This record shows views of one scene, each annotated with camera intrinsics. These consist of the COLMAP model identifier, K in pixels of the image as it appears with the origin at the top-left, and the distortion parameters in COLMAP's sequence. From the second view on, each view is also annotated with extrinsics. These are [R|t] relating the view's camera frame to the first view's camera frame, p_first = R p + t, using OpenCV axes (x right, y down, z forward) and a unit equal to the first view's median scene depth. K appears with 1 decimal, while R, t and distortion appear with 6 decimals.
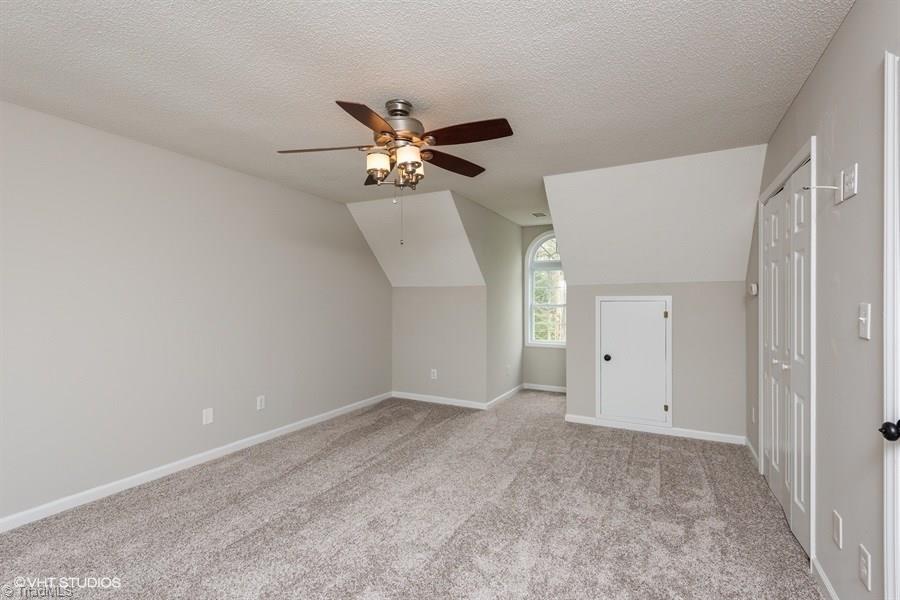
lens RADIAL K [[418.0, 0, 448.7], [0, 418.0, 302.6], [0, 0, 1]] dist [-0.000087, -0.000152]
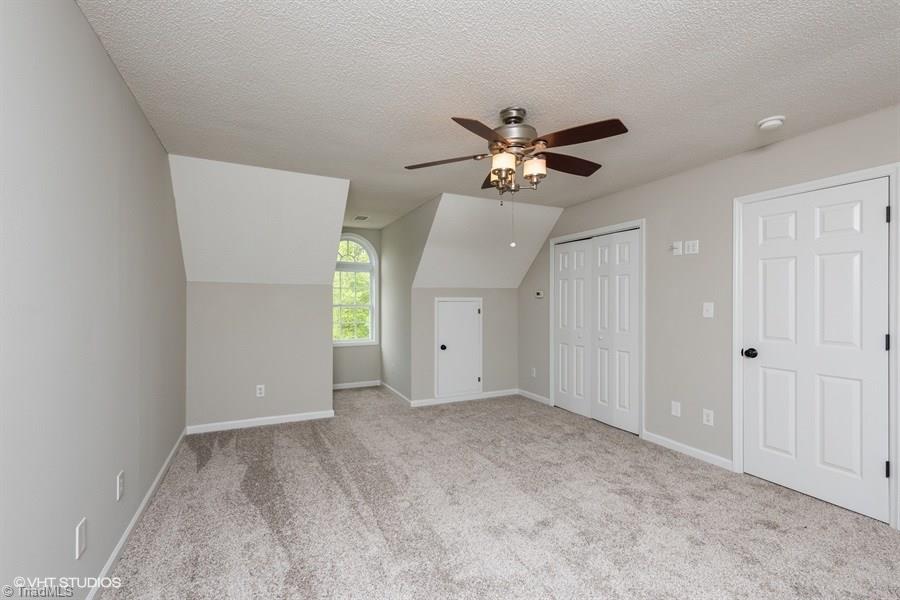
lens RADIAL K [[395.4, 0, 450.0], [0, 395.4, 300.0], [0, 0, 1]] dist [0.000878, -0.000006]
pose [[0.584203, 0.002429, 0.811604, -0.615595], [0.003951, 0.999975, -0.005836, -0.000873], [-0.811598, 0.006616, 0.584179, 0.336640]]
